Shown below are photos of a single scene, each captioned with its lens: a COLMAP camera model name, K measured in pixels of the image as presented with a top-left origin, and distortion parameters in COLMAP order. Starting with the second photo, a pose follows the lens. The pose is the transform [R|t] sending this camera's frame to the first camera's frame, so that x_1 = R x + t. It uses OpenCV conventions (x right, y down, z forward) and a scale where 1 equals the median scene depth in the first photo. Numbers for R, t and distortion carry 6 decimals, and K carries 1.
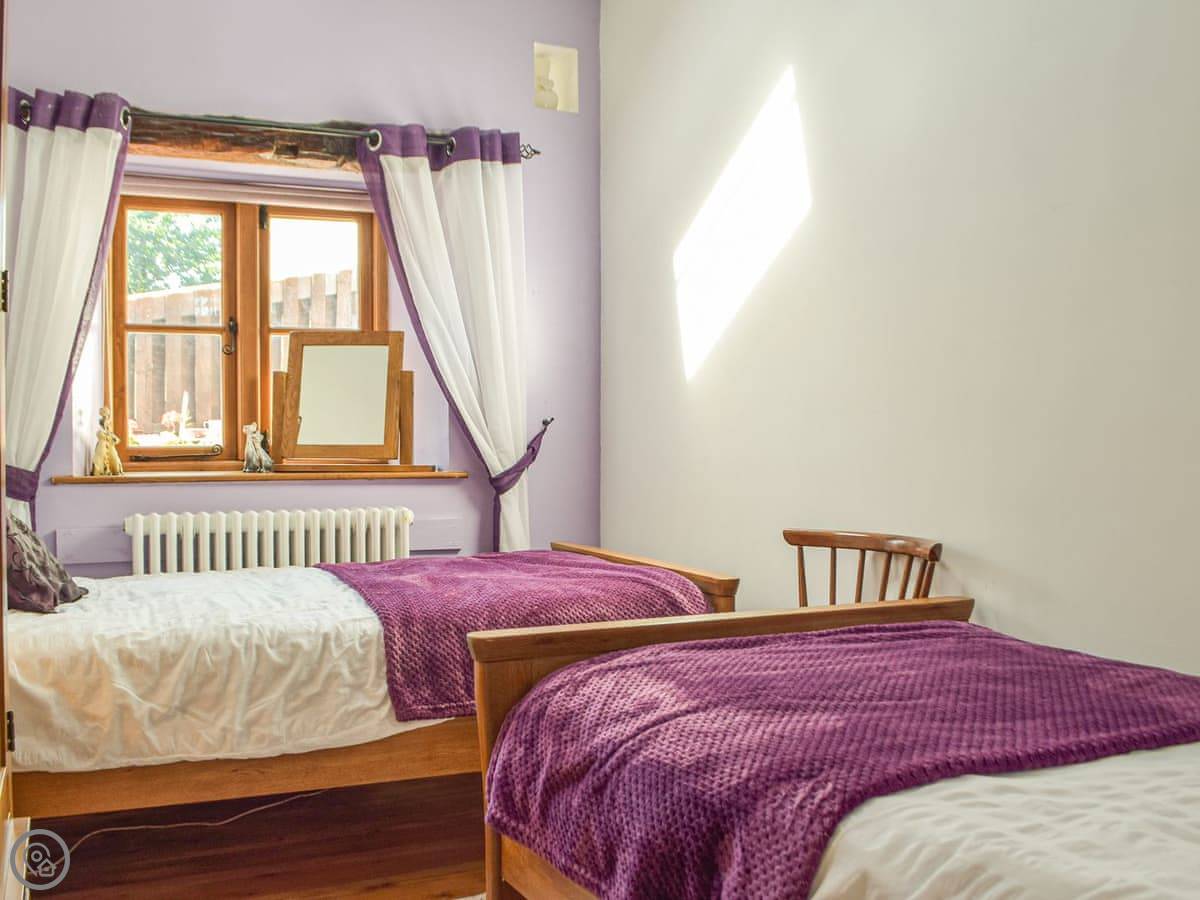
lens RADIAL K [[1169.9, 0, 599.6], [0, 1169.9, 431.4], [0, 0, 1]] dist [-0.075673, 0.006608]
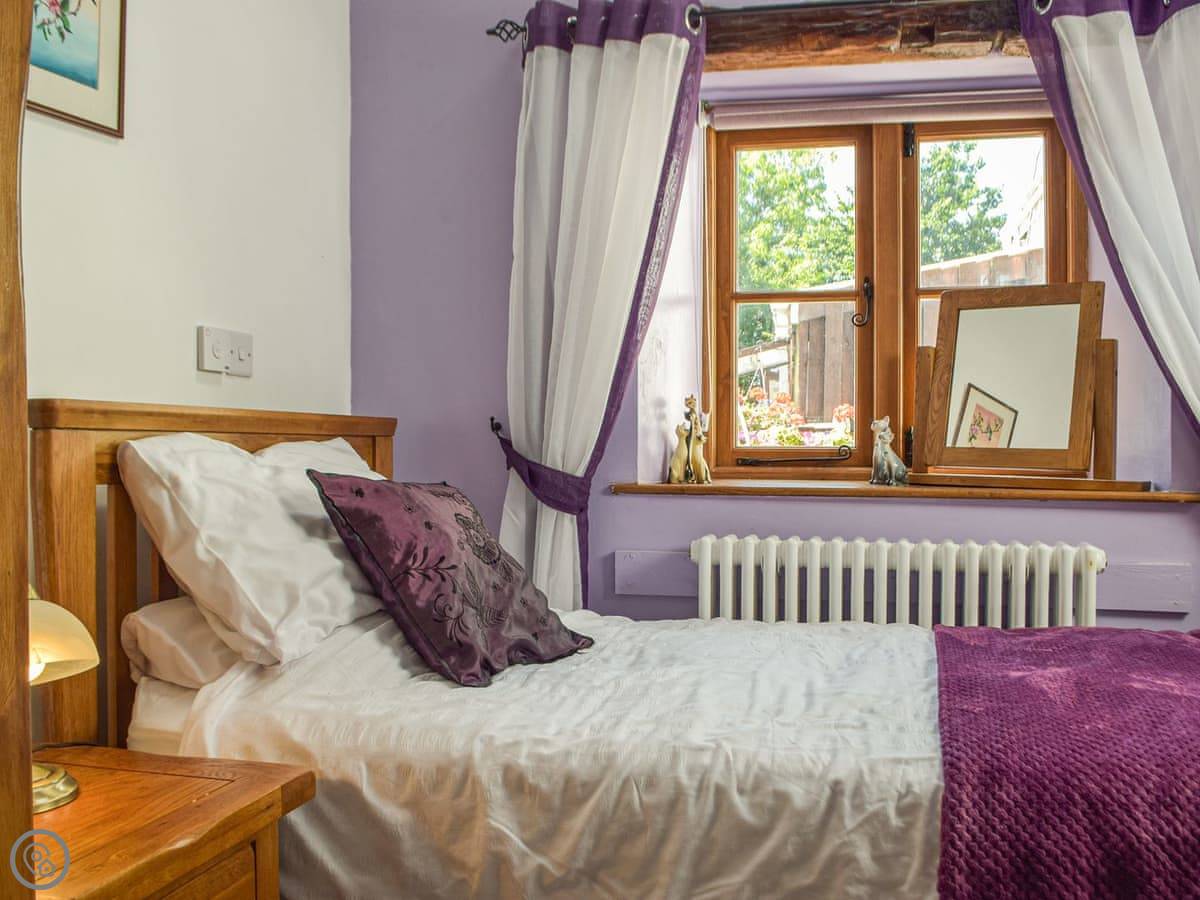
lens RADIAL K [[1169.9, 0, 599.6], [0, 1169.9, 431.4], [0, 0, 1]] dist [-0.075673, 0.006608]
pose [[0.786501, 0.005874, -0.617561, 0.021804], [-0.004409, 0.999983, 0.003897, -0.000236], [0.617573, -0.000342, 0.786514, 0.440129]]
